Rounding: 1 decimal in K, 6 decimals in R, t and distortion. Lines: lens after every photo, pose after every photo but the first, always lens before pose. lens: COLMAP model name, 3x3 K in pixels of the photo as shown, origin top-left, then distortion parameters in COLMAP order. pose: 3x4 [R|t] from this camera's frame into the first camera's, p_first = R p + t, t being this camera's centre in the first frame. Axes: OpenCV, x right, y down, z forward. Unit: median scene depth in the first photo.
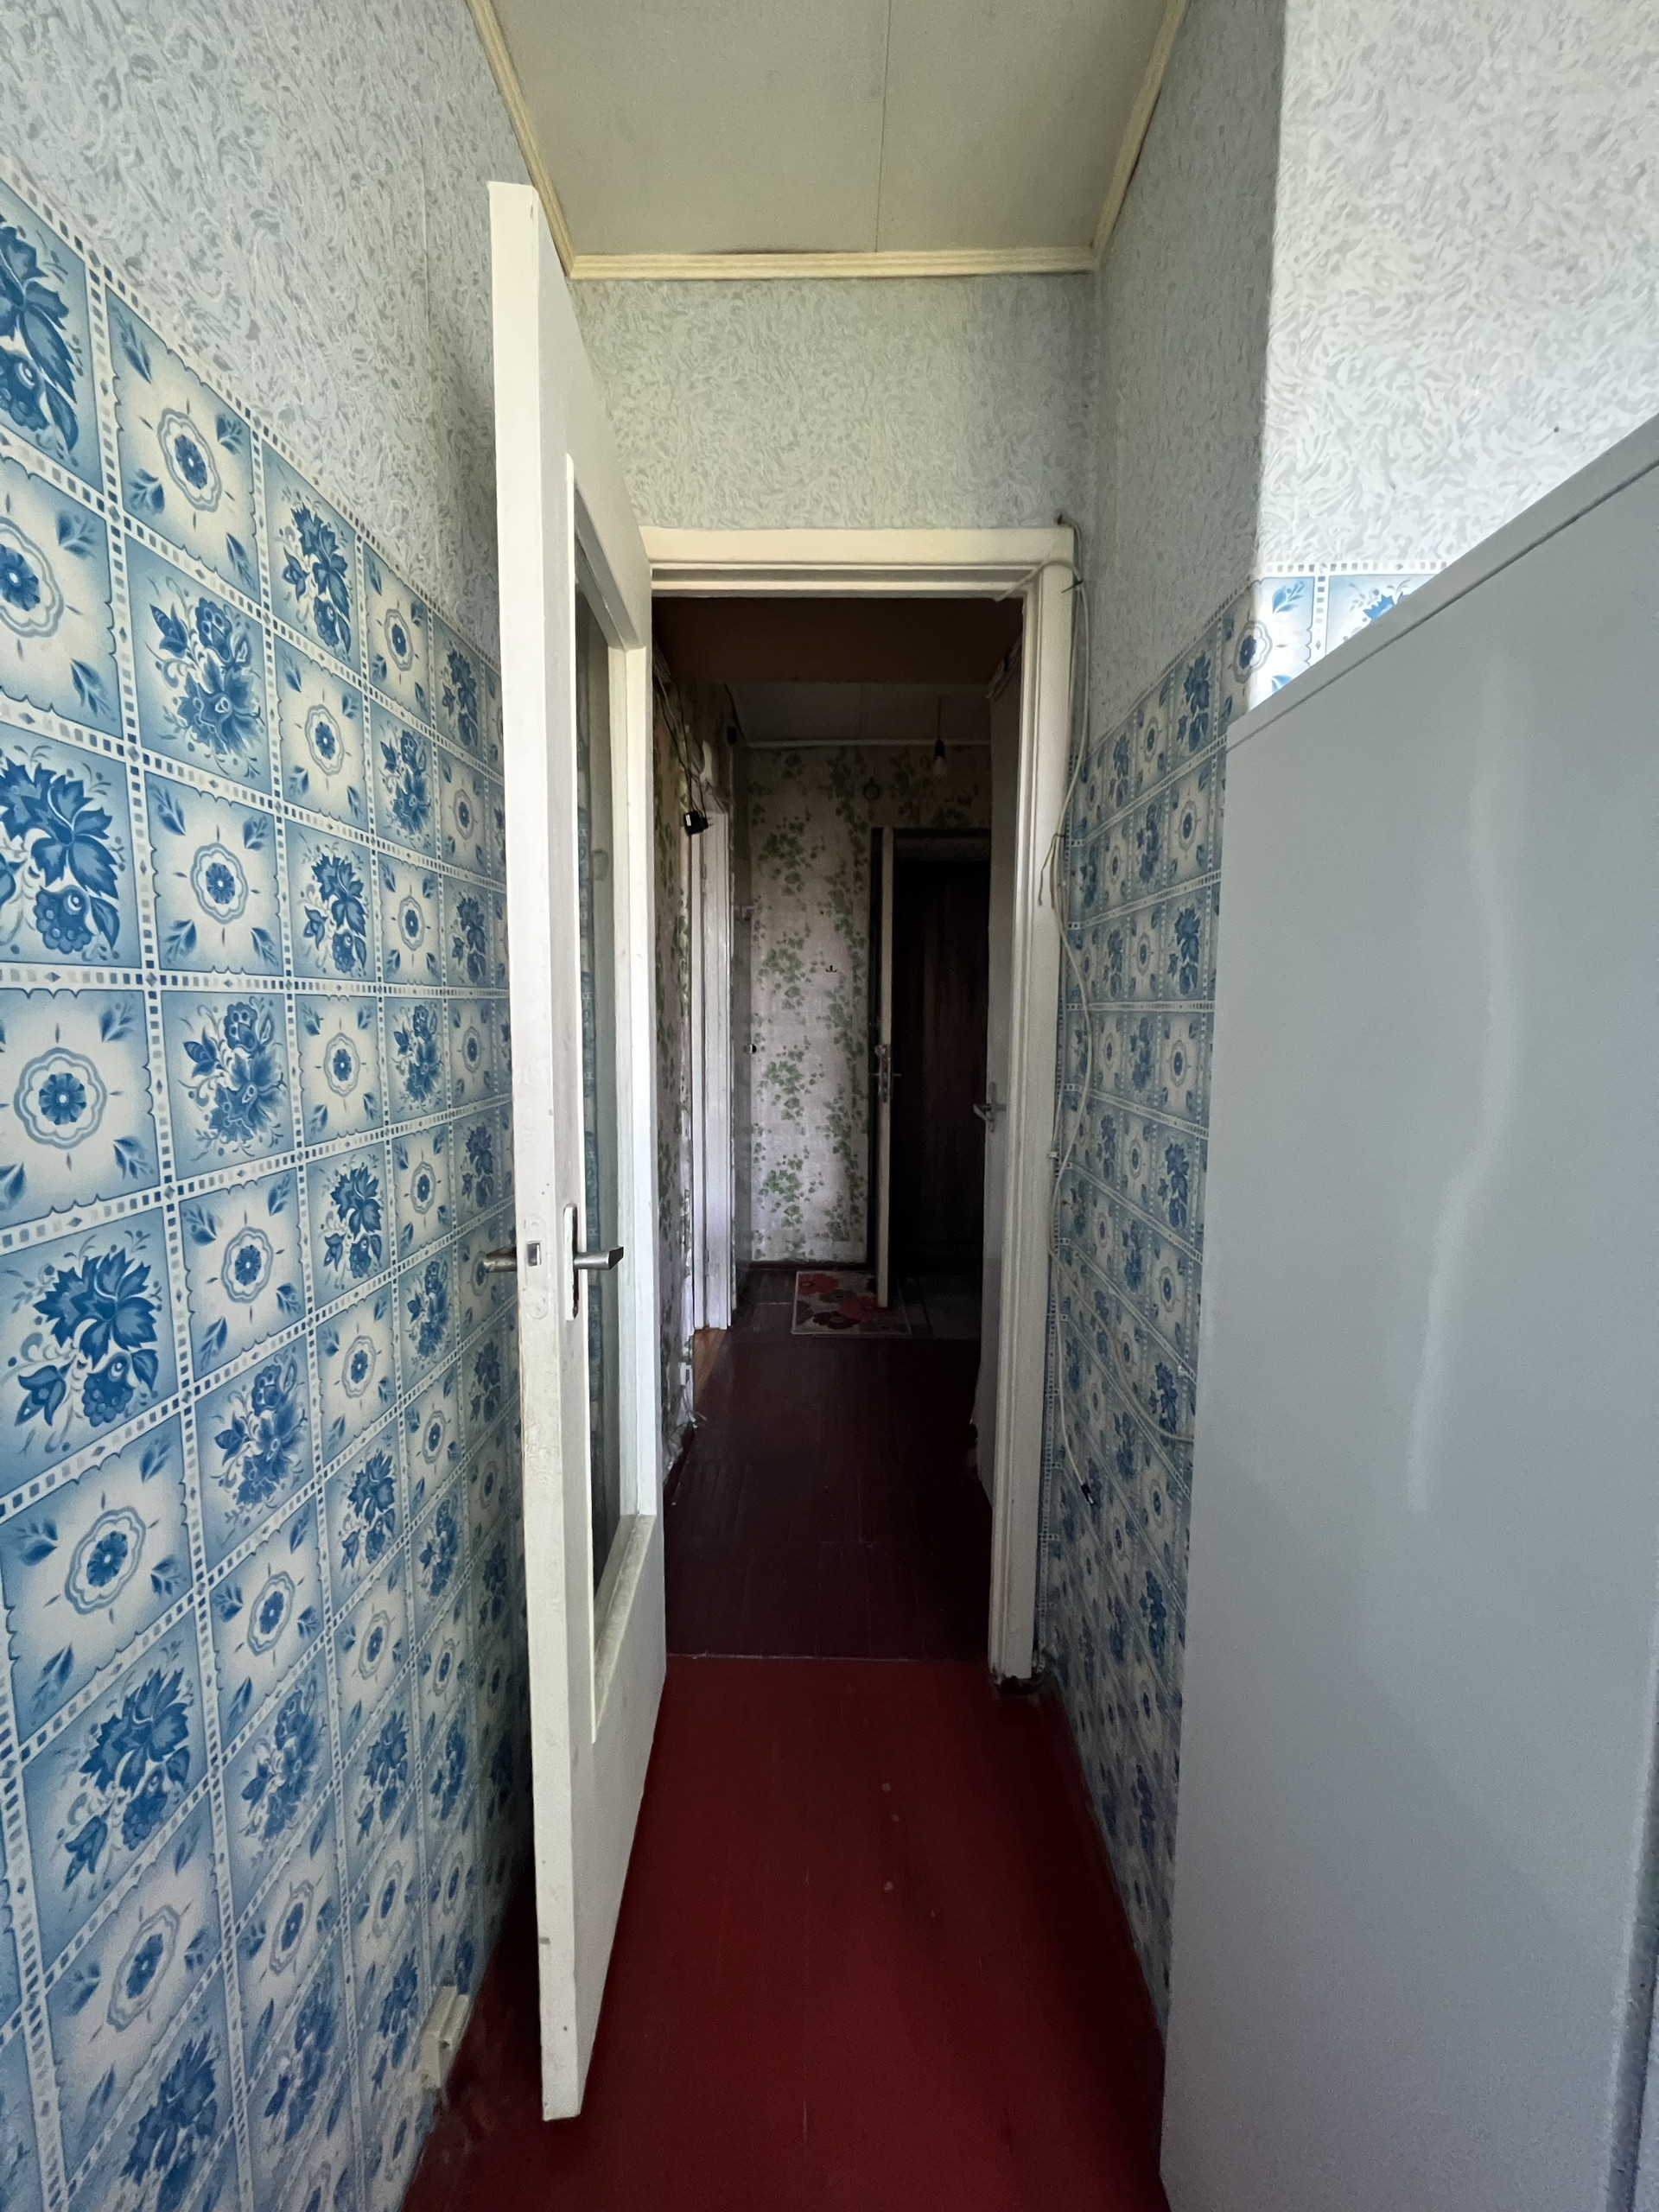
lens RADIAL K [[883.3, 0, 823.7], [0, 883.3, 1109.2], [0, 0, 1]] dist [-0.000946, 0.000188]
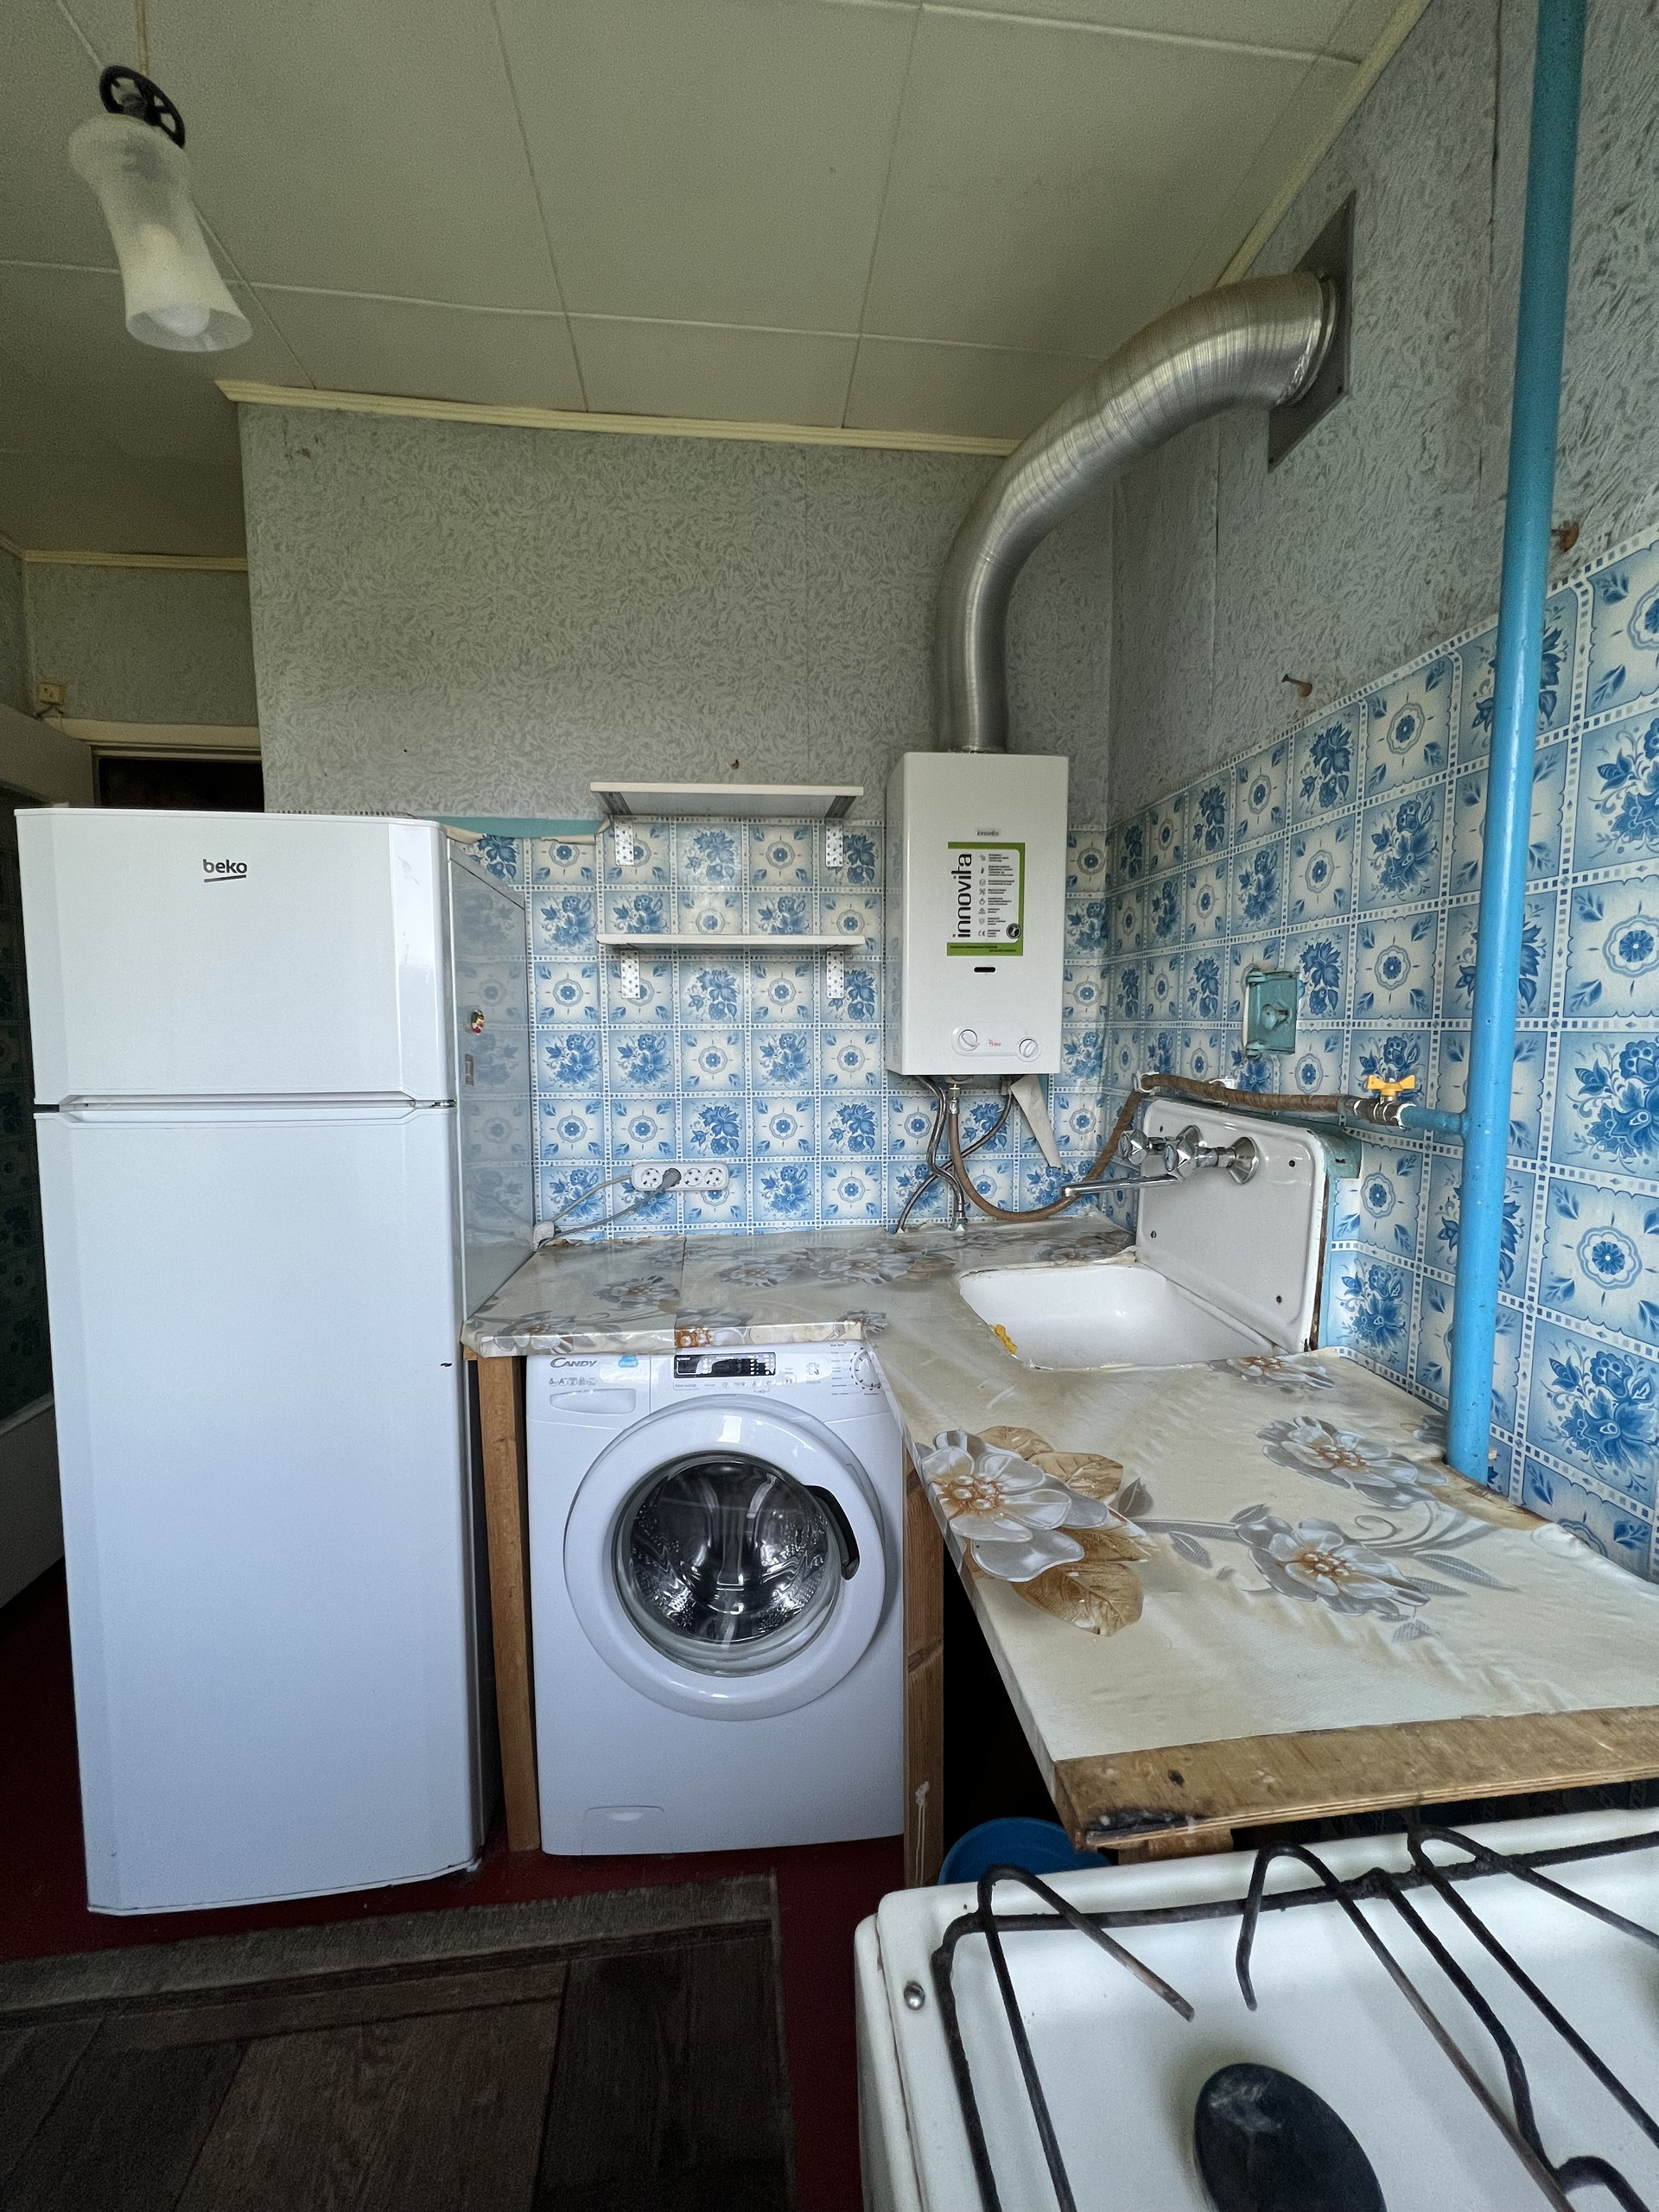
lens RADIAL K [[883.3, 0, 828.7], [0, 883.3, 1109.6], [0, 0, 1]] dist [-0.000946, 0.000188]
pose [[0.993400, -0.014807, 0.113738, 0.905172], [0.017192, 0.999652, -0.020013, 0.075373], [-0.113402, 0.021836, 0.993309, -0.664772]]
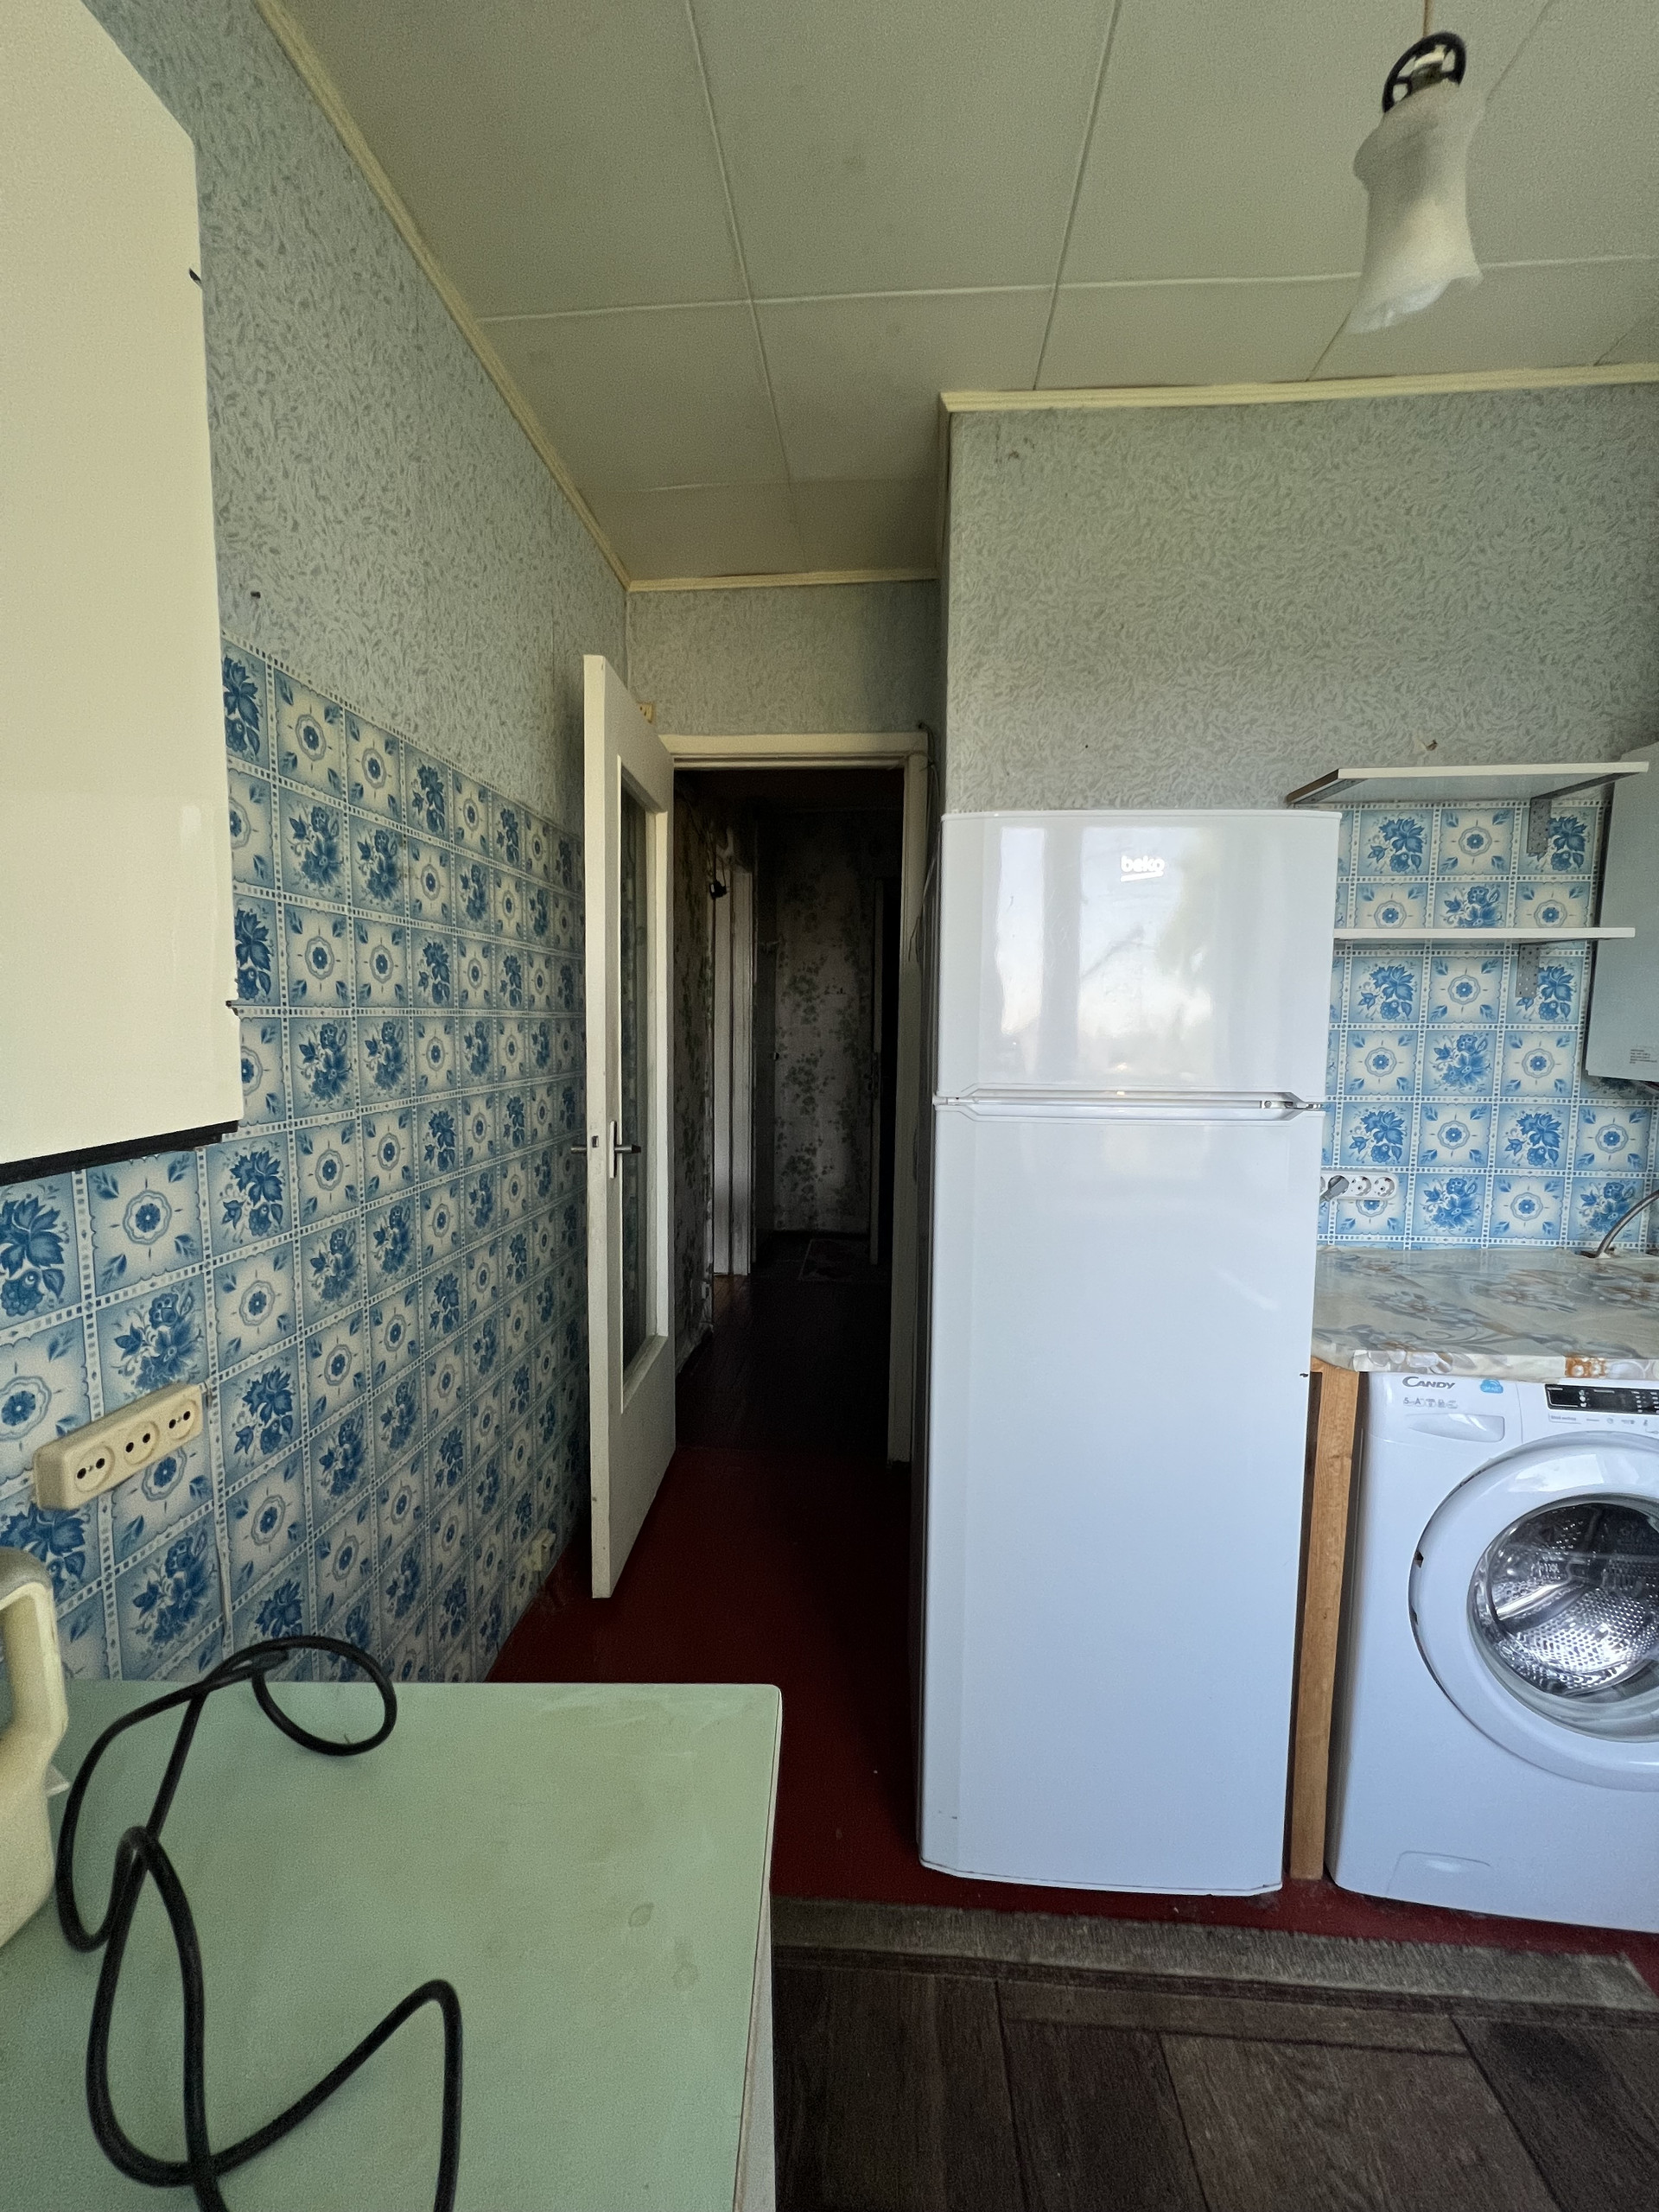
lens RADIAL K [[883.3, 0, 824.2], [0, 883.3, 1110.3], [0, 0, 1]] dist [-0.000946, 0.000188]
pose [[0.997212, 0.013323, -0.073427, 0.219816], [-0.014429, 0.999790, -0.014550, 0.069125], [0.073218, 0.015568, 0.997194, -0.629916]]
